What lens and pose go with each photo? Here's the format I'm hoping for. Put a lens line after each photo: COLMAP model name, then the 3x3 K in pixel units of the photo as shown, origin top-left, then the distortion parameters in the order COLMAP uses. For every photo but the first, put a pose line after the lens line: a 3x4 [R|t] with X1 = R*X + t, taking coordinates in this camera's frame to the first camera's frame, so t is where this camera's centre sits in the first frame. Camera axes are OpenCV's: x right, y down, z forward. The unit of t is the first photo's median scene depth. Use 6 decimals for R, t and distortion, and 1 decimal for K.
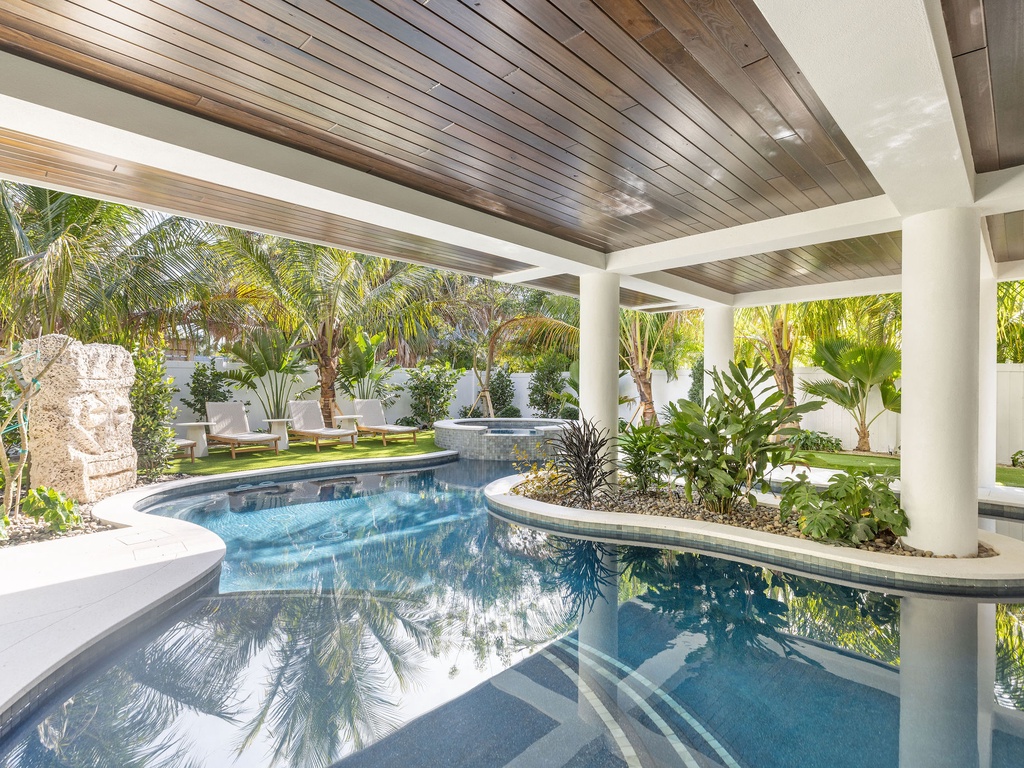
lens RADIAL K [[536.9, 0, 517.6], [0, 536.9, 389.0], [0, 0, 1]] dist [0.001960, -0.000337]
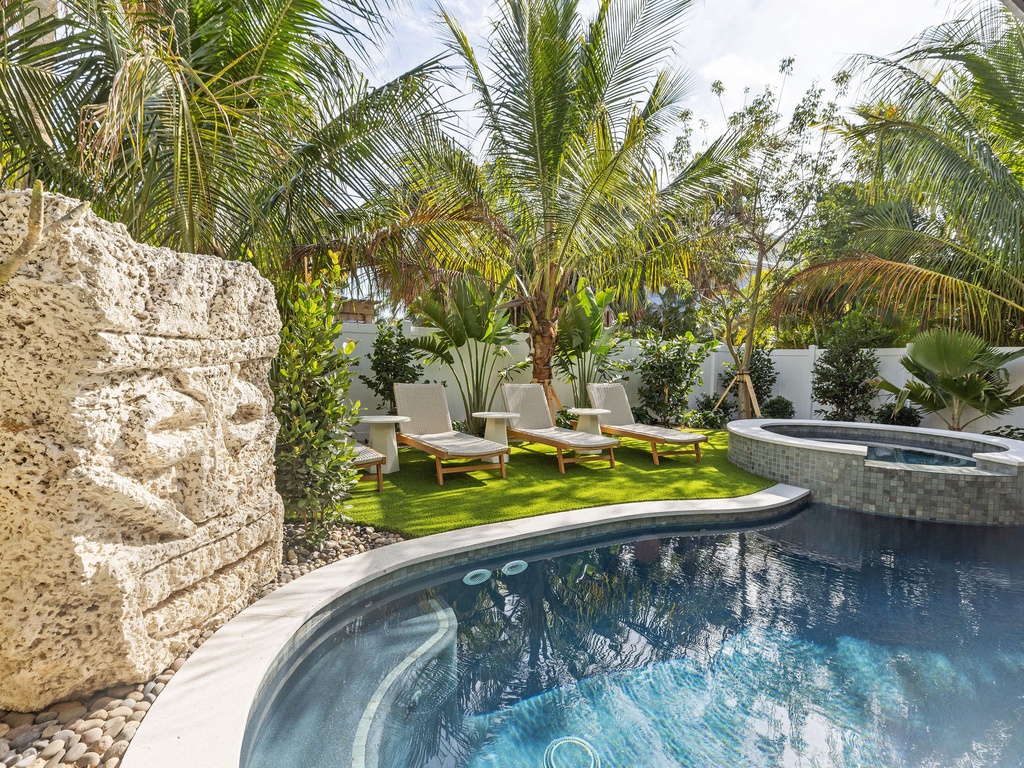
lens RADIAL K [[536.9, 0, 504.3], [0, 536.9, 383.8], [0, 0, 1]] dist [0.001960, -0.000337]
pose [[0.958648, 0.036014, -0.282306, -0.237056], [-0.026268, 0.998924, 0.038232, -0.003209], [0.283379, -0.029236, 0.958562, 0.364233]]
